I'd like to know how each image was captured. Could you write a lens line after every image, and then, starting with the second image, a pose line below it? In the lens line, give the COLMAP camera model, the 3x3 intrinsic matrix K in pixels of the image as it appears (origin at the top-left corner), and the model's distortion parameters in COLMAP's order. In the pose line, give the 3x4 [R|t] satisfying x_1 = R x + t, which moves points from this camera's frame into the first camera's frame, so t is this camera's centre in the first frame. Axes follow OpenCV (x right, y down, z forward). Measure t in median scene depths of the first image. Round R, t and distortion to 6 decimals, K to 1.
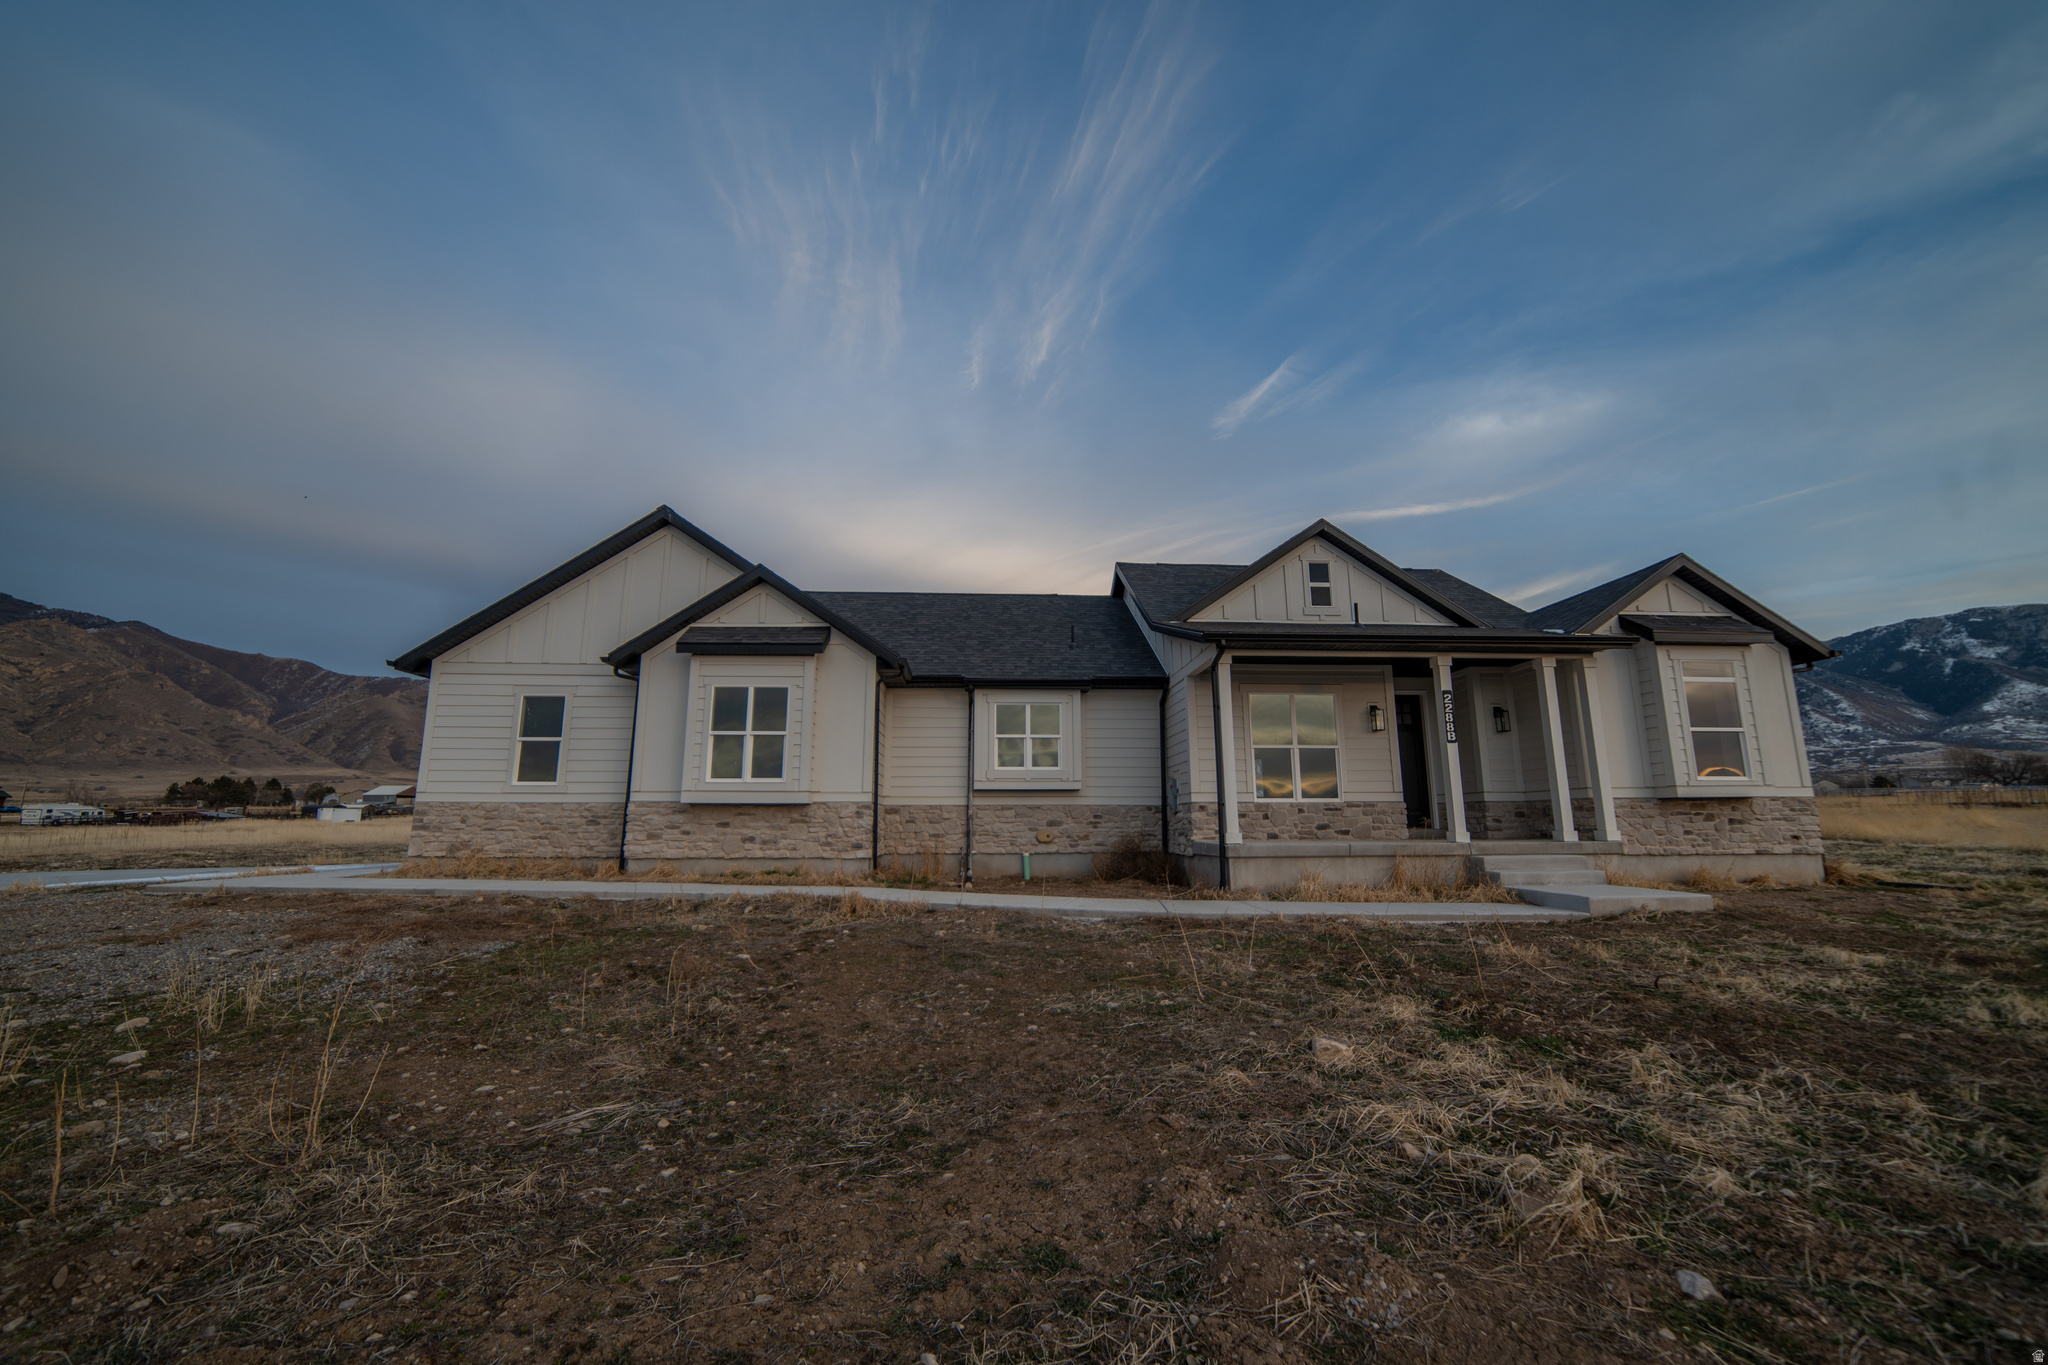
lens RADIAL K [[802.9, 0, 1020.8], [0, 802.9, 697.9], [0, 0, 1]] dist [-0.017417, 0.006641]
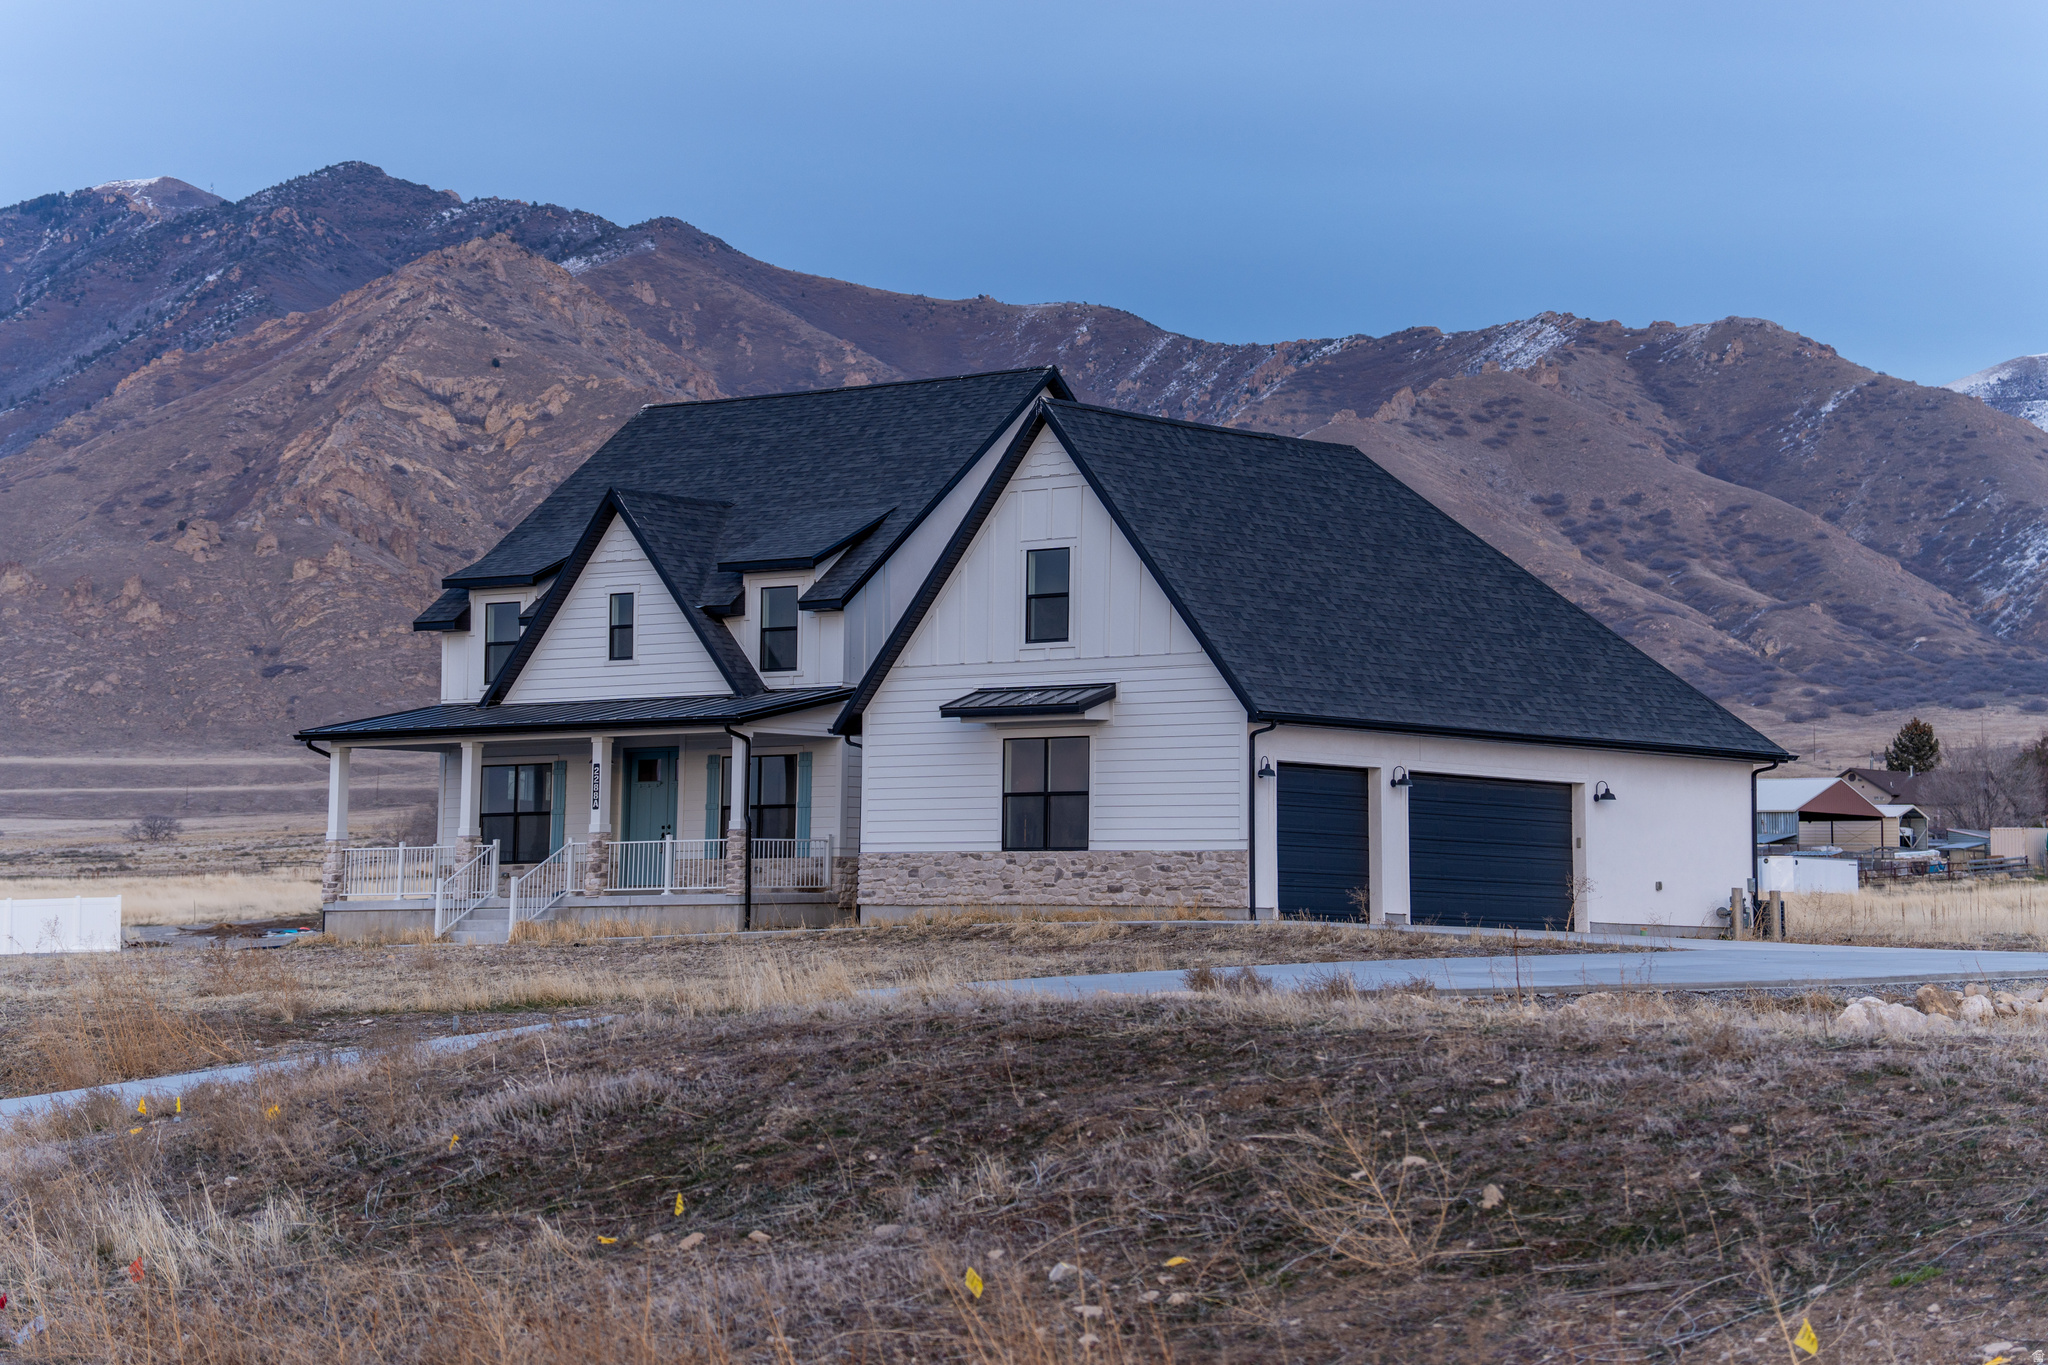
lens RADIAL K [[4031.7, 0, 987.3], [0, 4031.7, 677.4], [0, 0, 1]] dist [1.821611, 0.000000]
pose [[0.717830, -0.034891, -0.695344, 0.862982], [0.100754, 0.993436, 0.054163, -0.551400], [0.688890, -0.108938, 0.716634, -4.070500]]
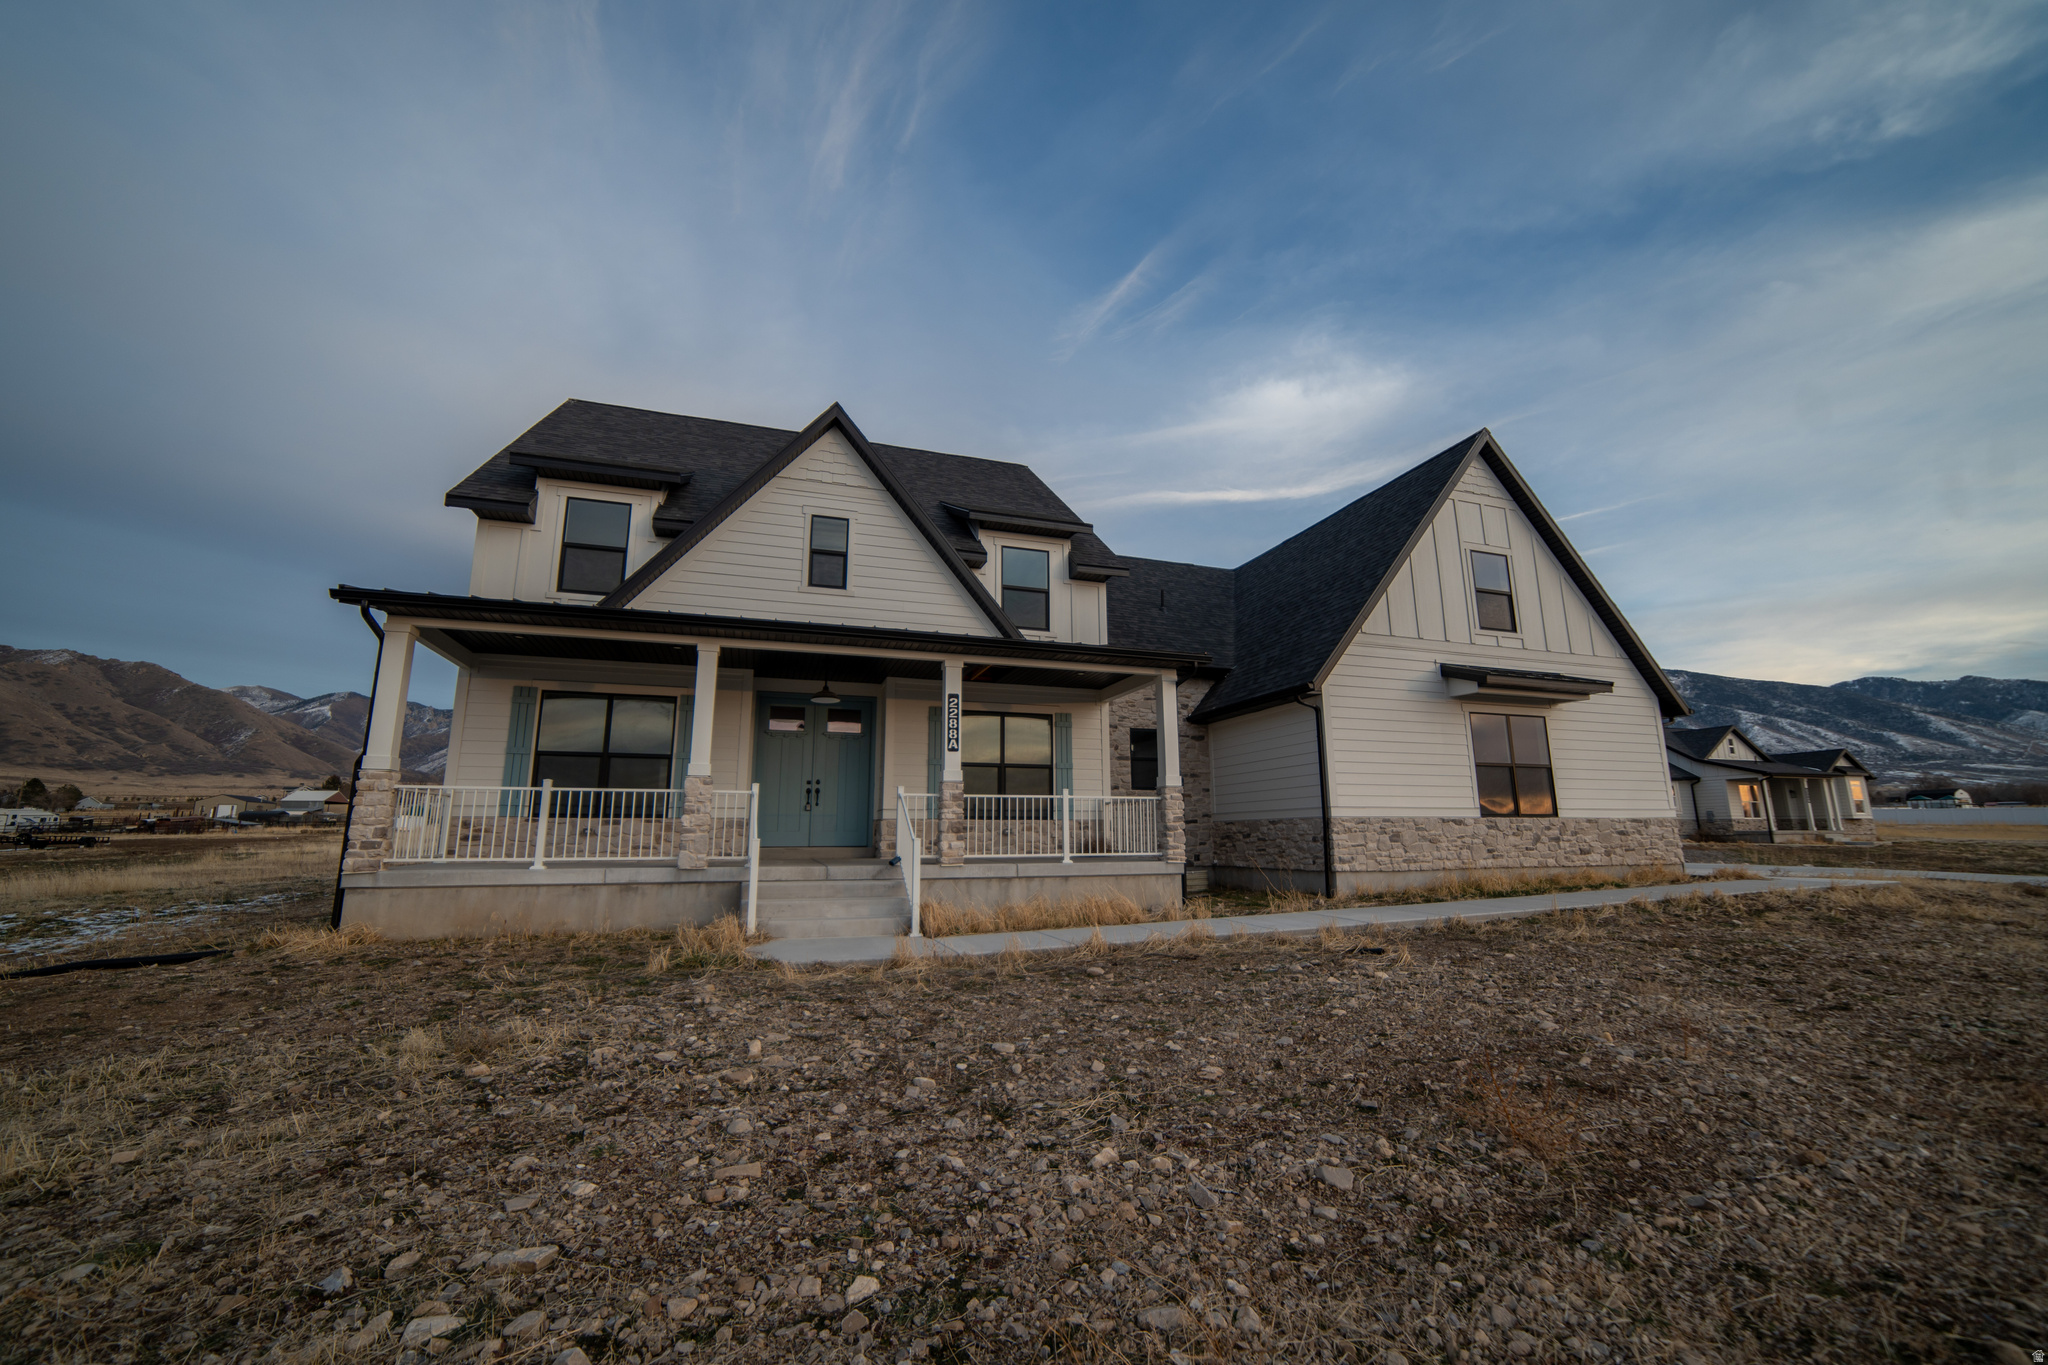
lens RADIAL K [[802.9, 0, 1018.7], [0, 802.9, 687.1], [0, 0, 1]] dist [-0.017417, 0.006641]
pose [[0.965957, 0.047479, 0.254309, -3.416105], [-0.040204, 0.998622, -0.033730, -0.179765], [-0.255560, 0.022357, 0.966535, -1.387358]]
